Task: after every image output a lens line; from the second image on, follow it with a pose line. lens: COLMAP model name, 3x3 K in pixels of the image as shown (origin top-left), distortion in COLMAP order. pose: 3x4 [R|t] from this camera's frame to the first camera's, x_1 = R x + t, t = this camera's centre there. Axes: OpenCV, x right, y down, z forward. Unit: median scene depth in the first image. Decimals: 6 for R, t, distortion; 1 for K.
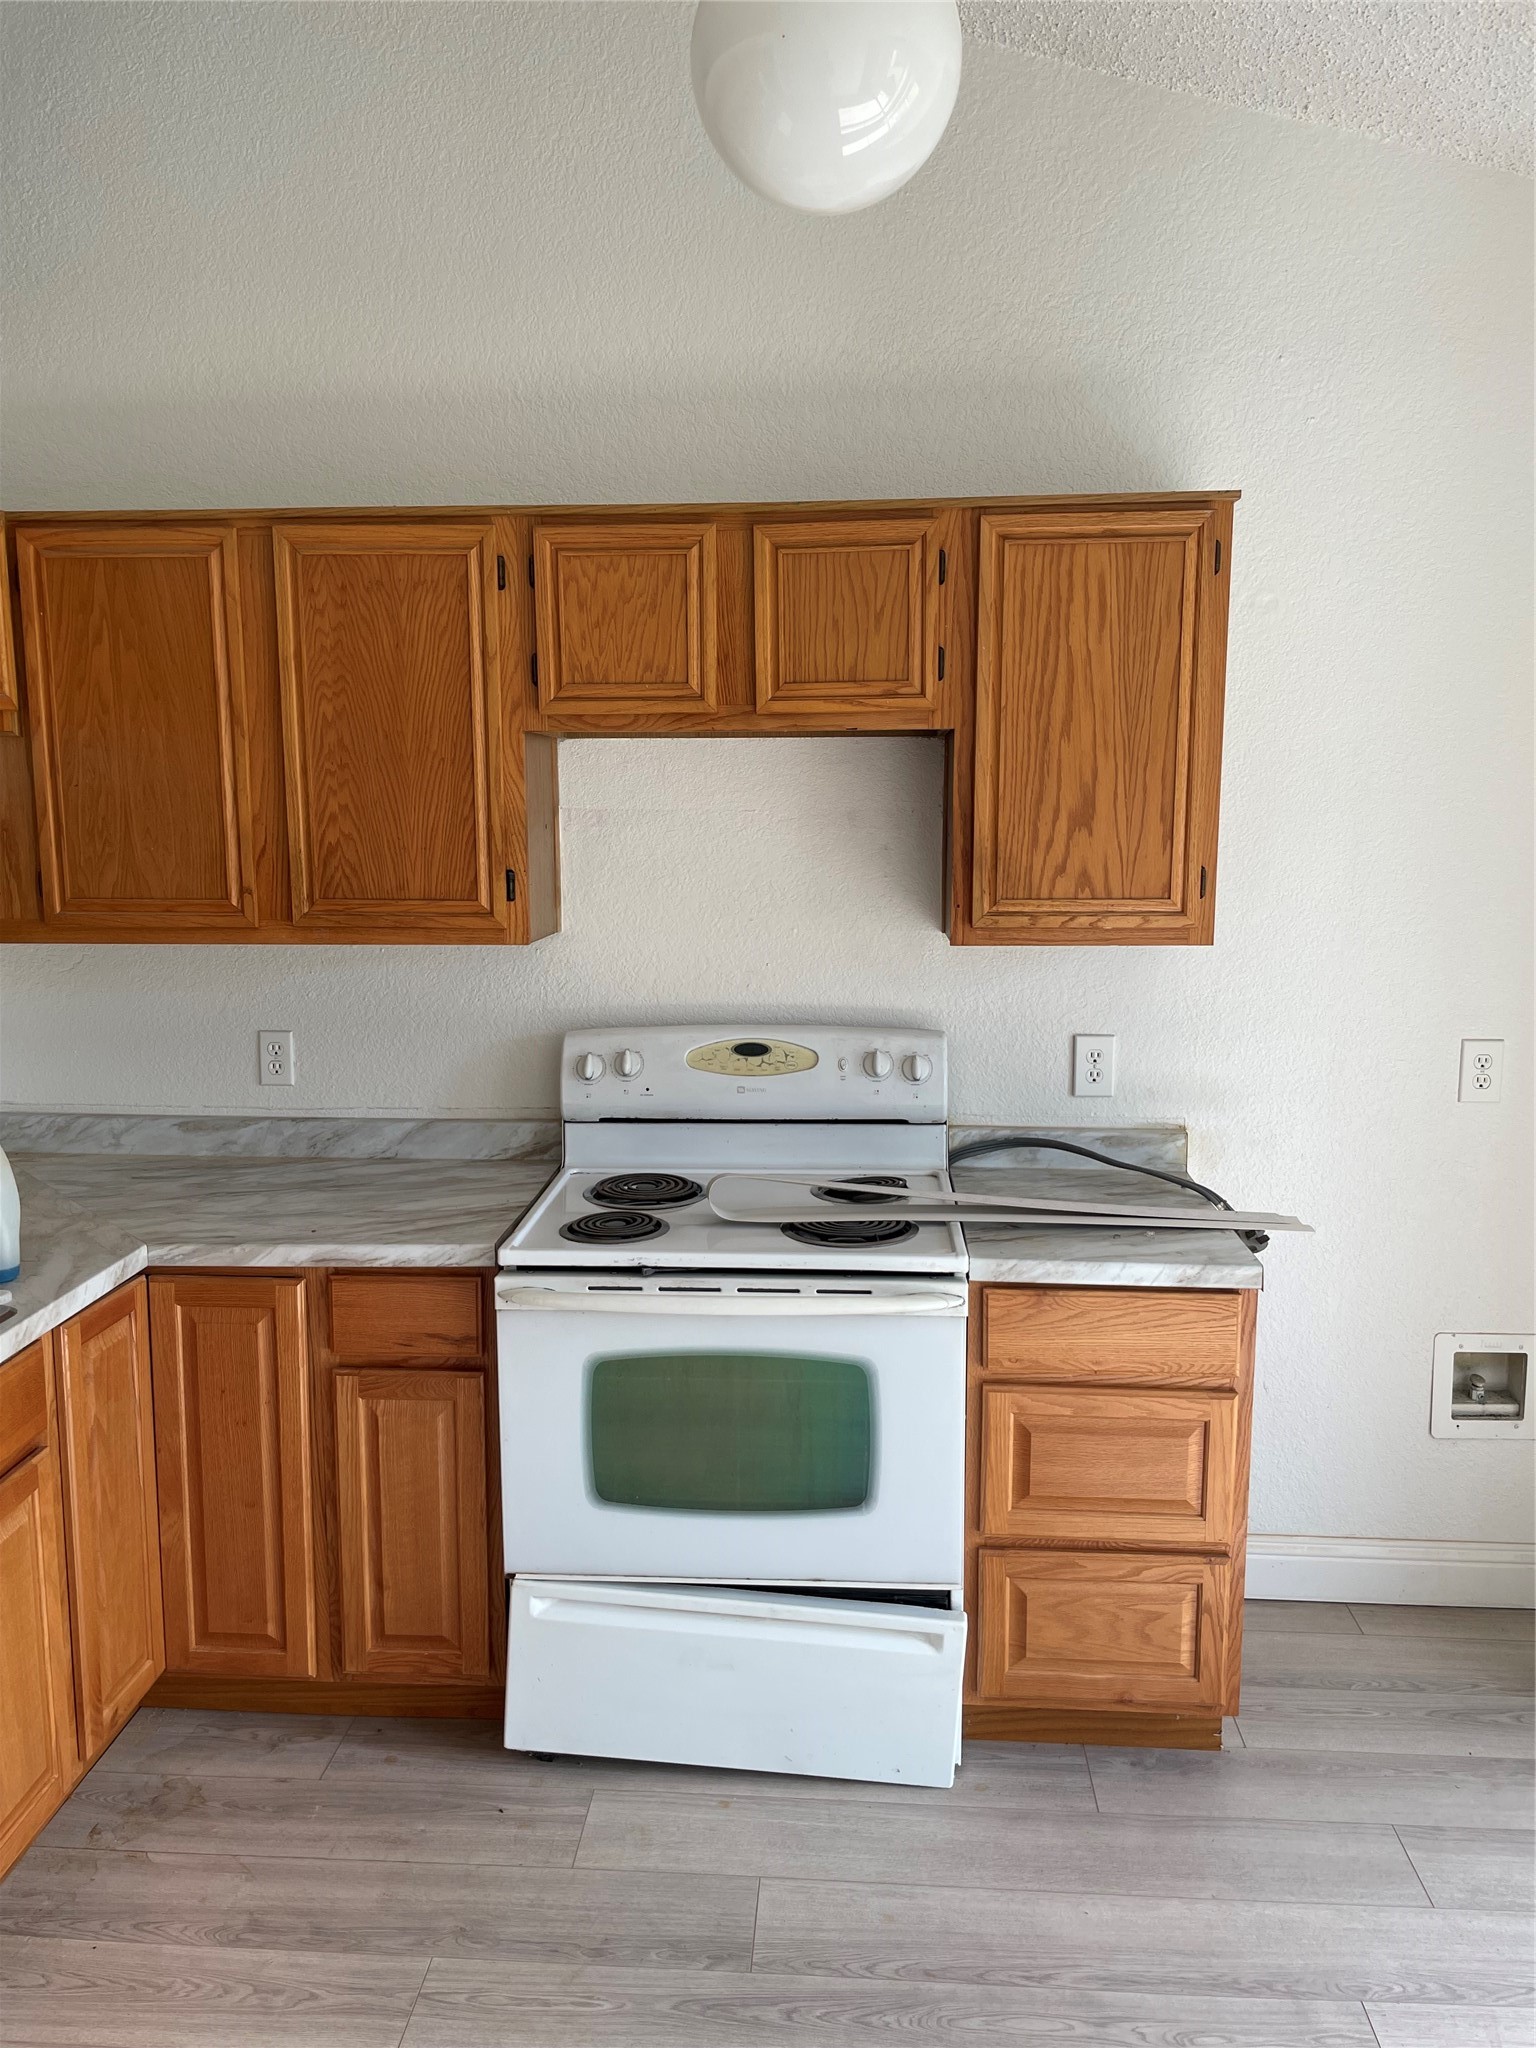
lens RADIAL K [[1572.7, 0, 758.9], [0, 1572.7, 1031.9], [0, 0, 1]] dist [0.077046, -0.101602]
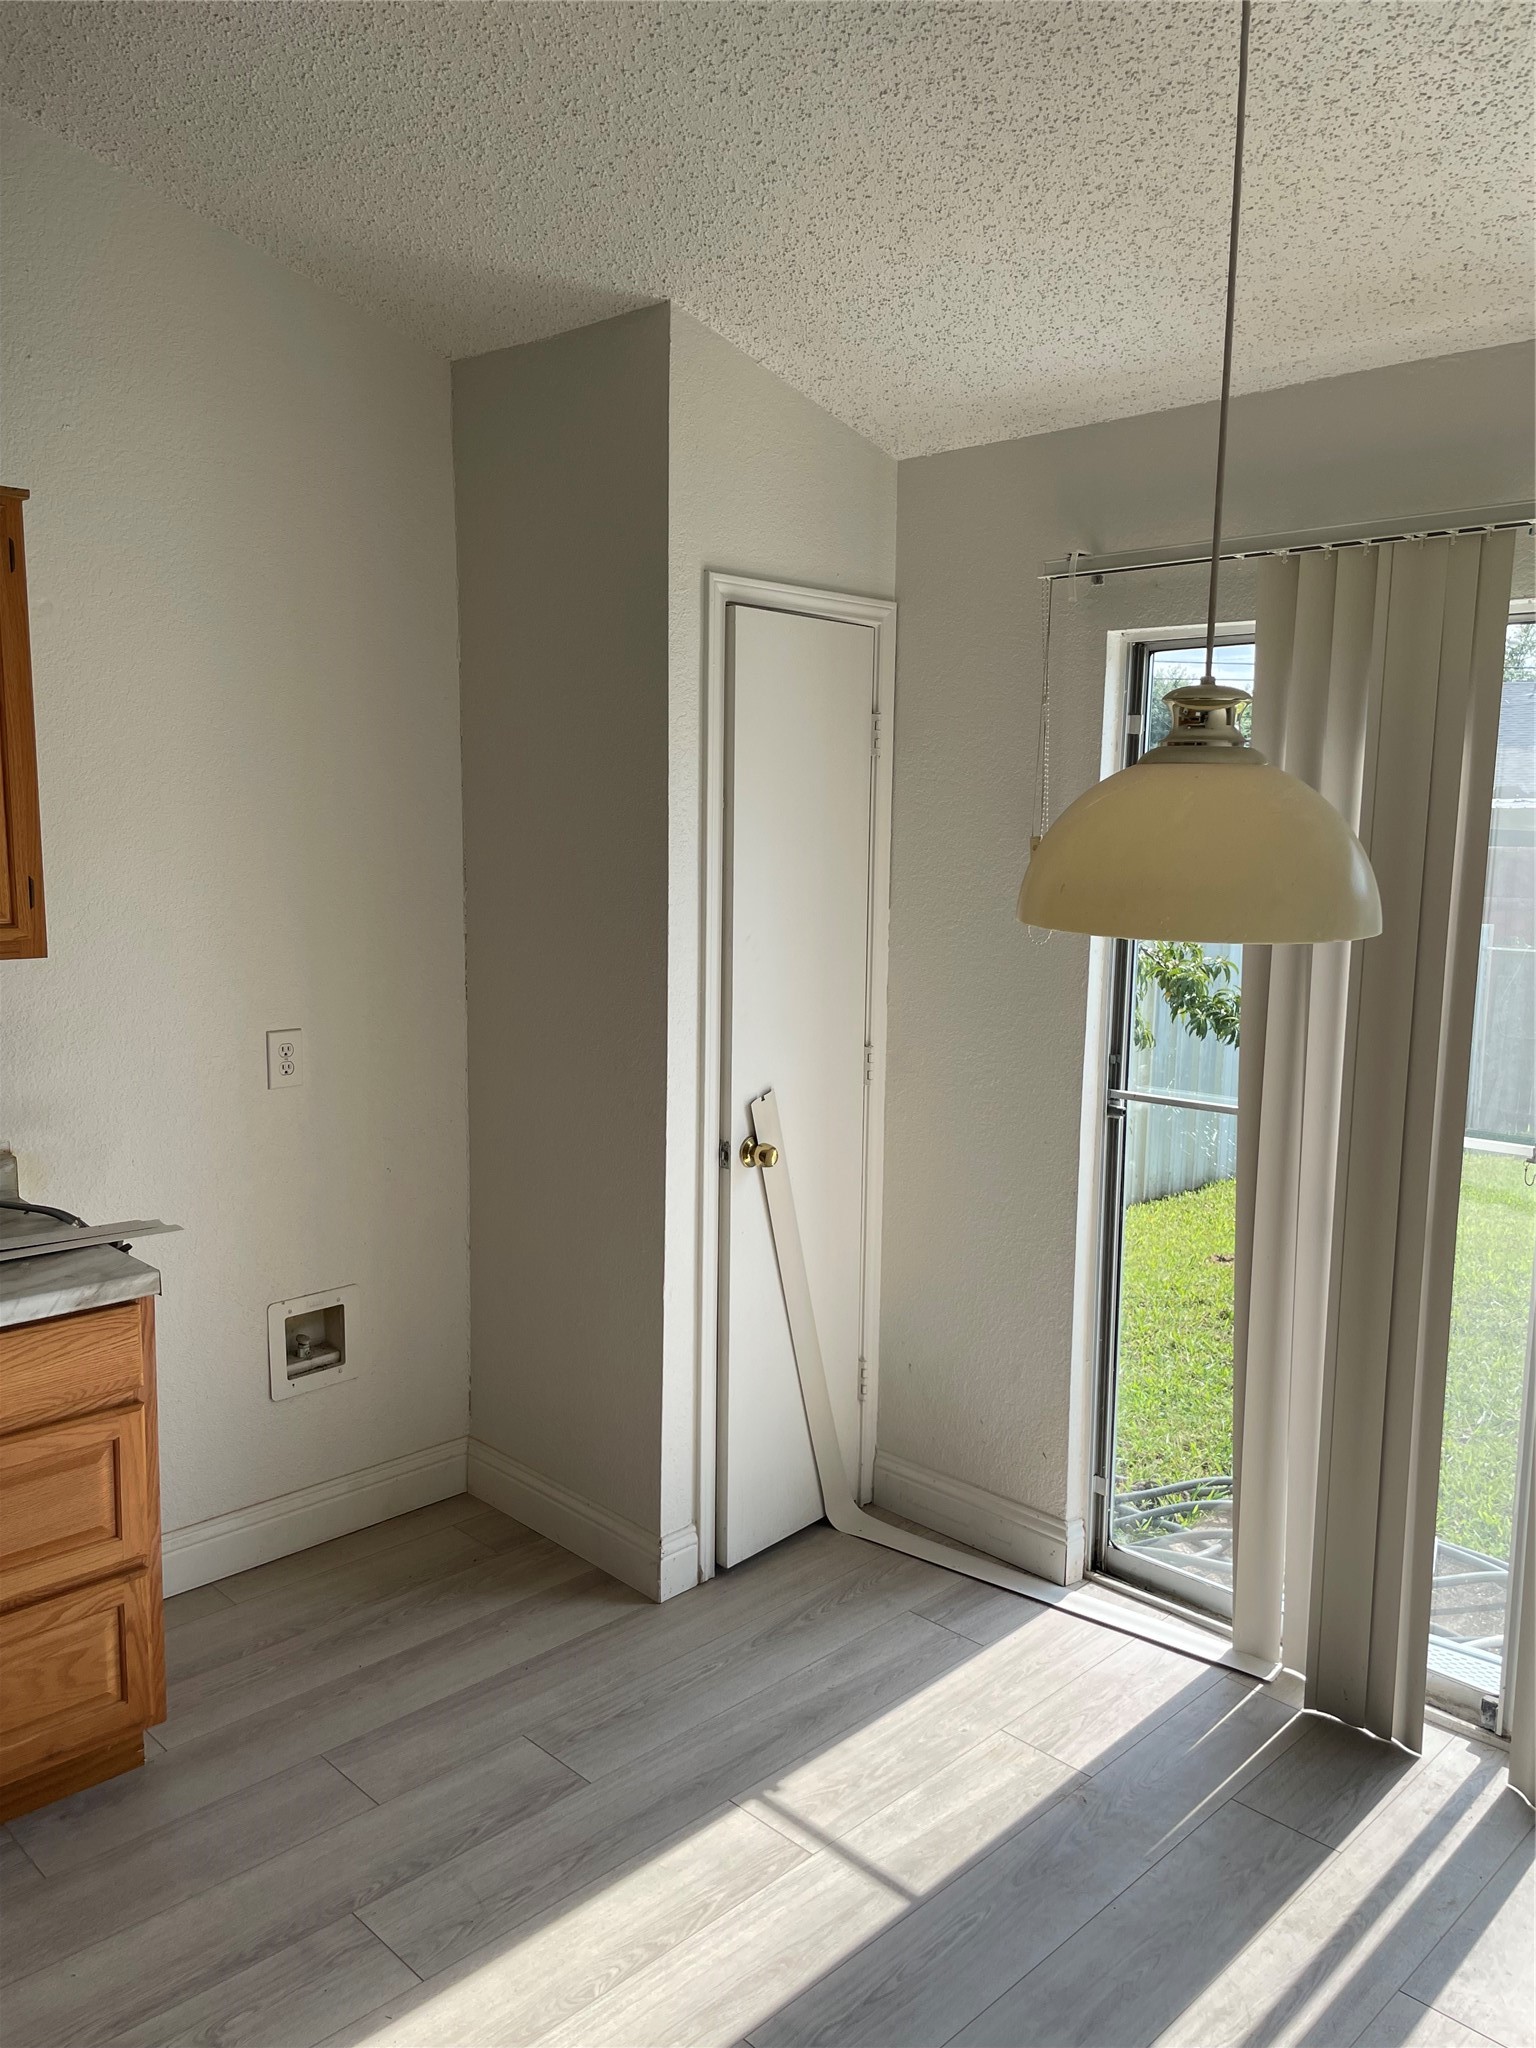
lens RADIAL K [[1572.7, 0, 783.4], [0, 1572.7, 1030.9], [0, 0, 1]] dist [0.077046, -0.101602]
pose [[0.653950, -0.094143, 0.750658, -0.161585], [0.095071, 0.994588, 0.041913, -0.008516], [-0.750541, 0.043957, 0.659361, 0.025474]]
